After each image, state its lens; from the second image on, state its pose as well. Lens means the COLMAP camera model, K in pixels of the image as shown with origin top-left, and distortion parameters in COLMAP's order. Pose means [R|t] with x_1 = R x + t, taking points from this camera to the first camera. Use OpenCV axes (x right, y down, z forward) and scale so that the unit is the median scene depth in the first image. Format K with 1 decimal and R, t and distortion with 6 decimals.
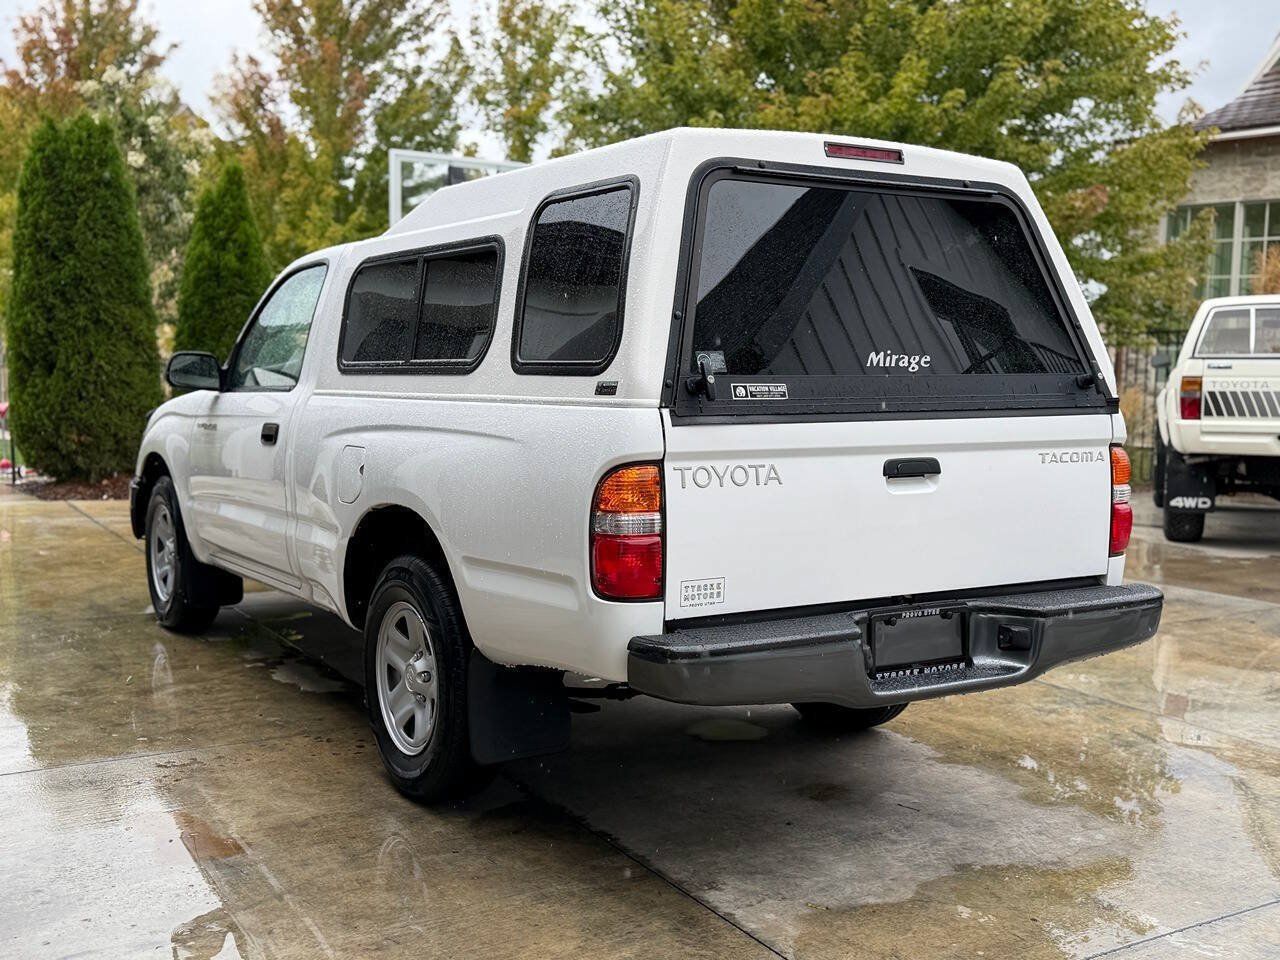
lens RADIAL K [[1370.3, 0, 640.0], [0, 1370.3, 480.0], [0, 0, 1]] dist [0.203683, -0.451344]
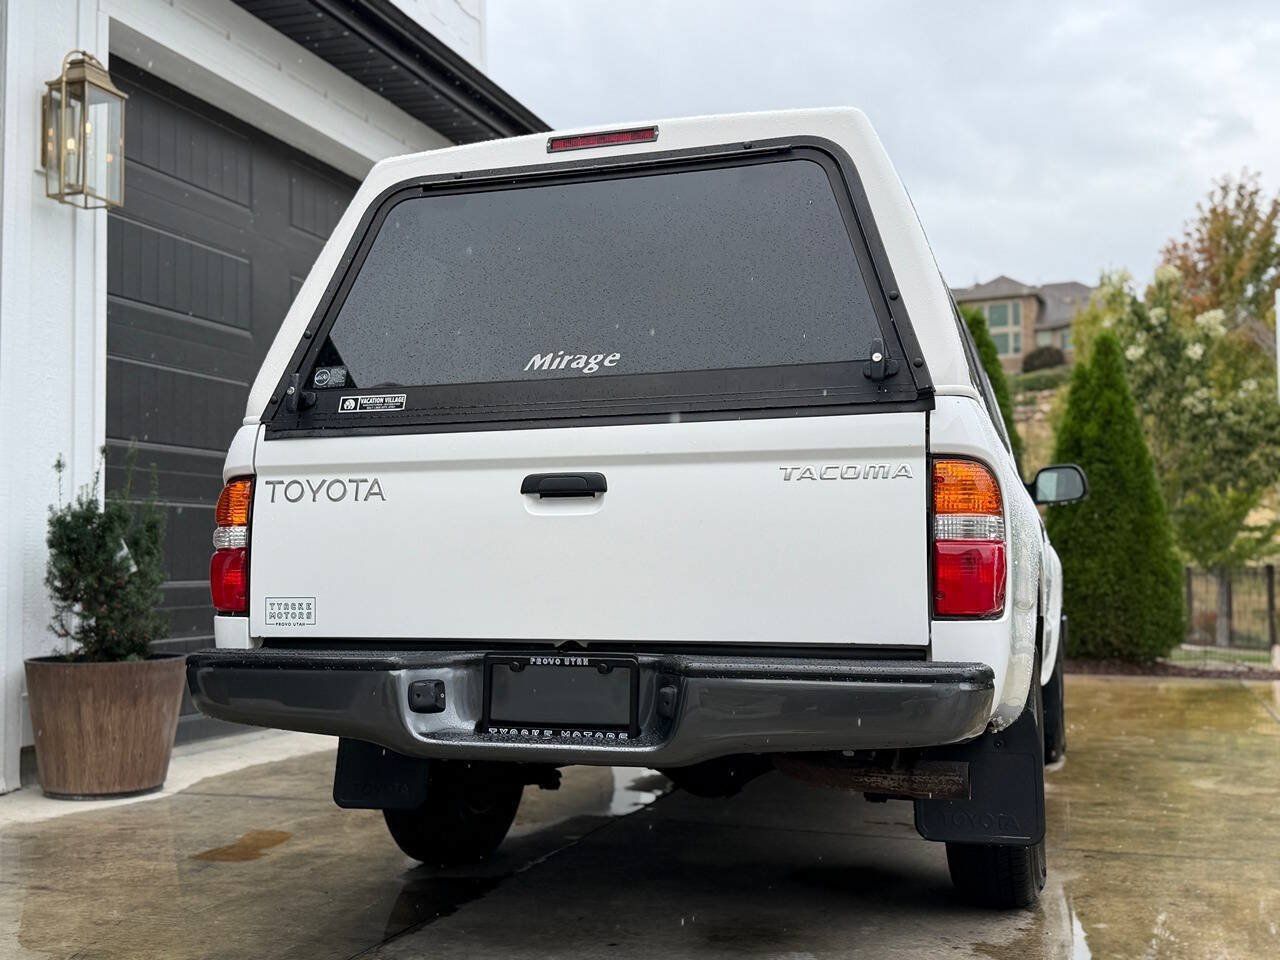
lens RADIAL K [[1378.2, 0, 630.6], [0, 1378.2, 477.3], [0, 0, 1]] dist [0.190866, -0.412268]
pose [[0.631650, -0.071012, -0.771995, 0.862987], [-0.059095, 0.988489, -0.139277, 0.100205], [0.772998, 0.133595, 0.620182, 0.512891]]
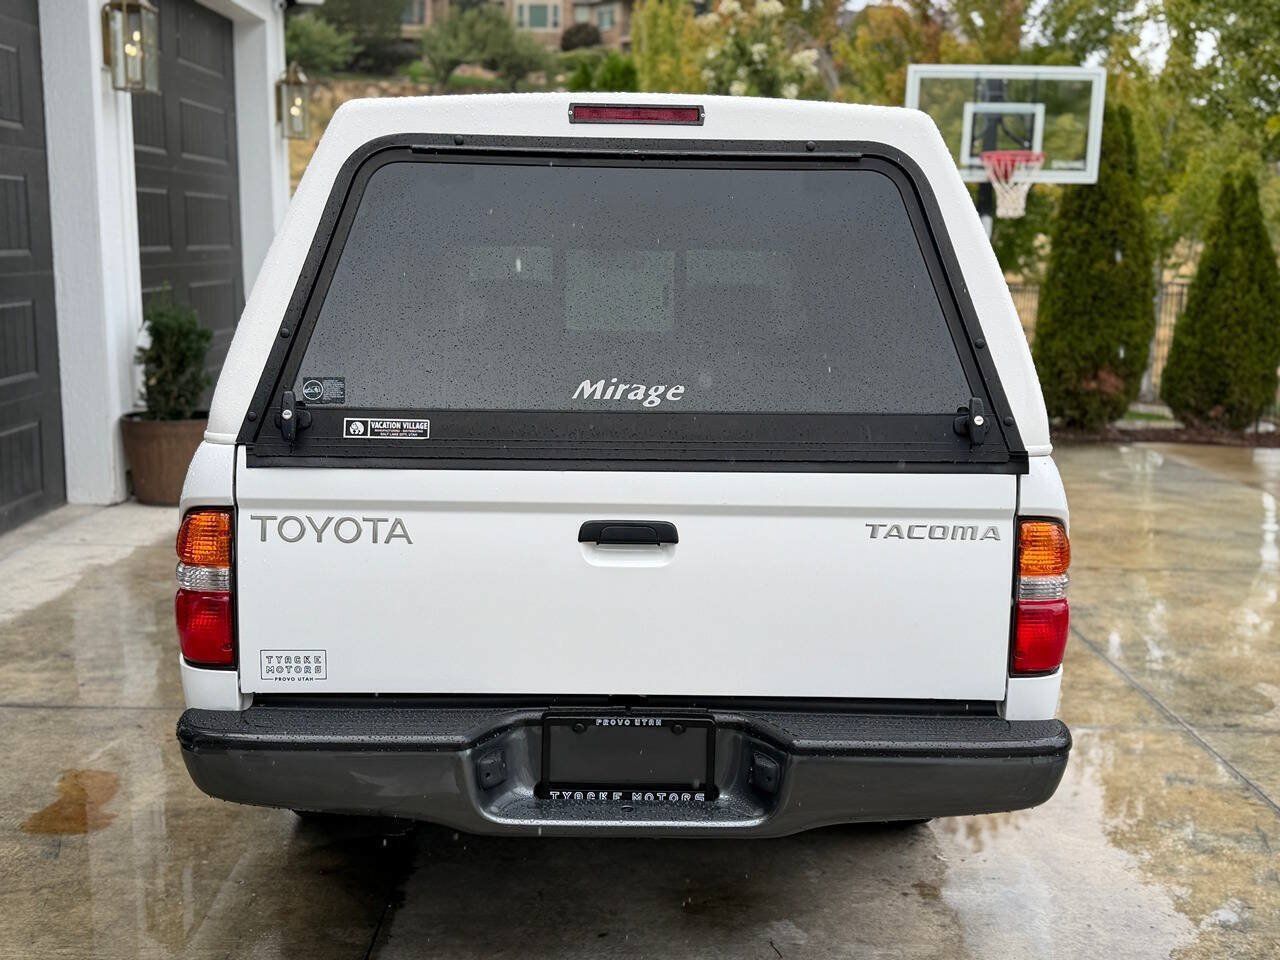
lens RADIAL K [[1379.0, 0, 634.2], [0, 1379.0, 485.7], [0, 0, 1]] dist [0.194295, -0.434225]
pose [[0.854903, 0.088312, -0.511216, 0.588076], [-0.052947, 0.995112, 0.083361, -0.098985], [0.516079, -0.044199, 0.855400, 0.345540]]
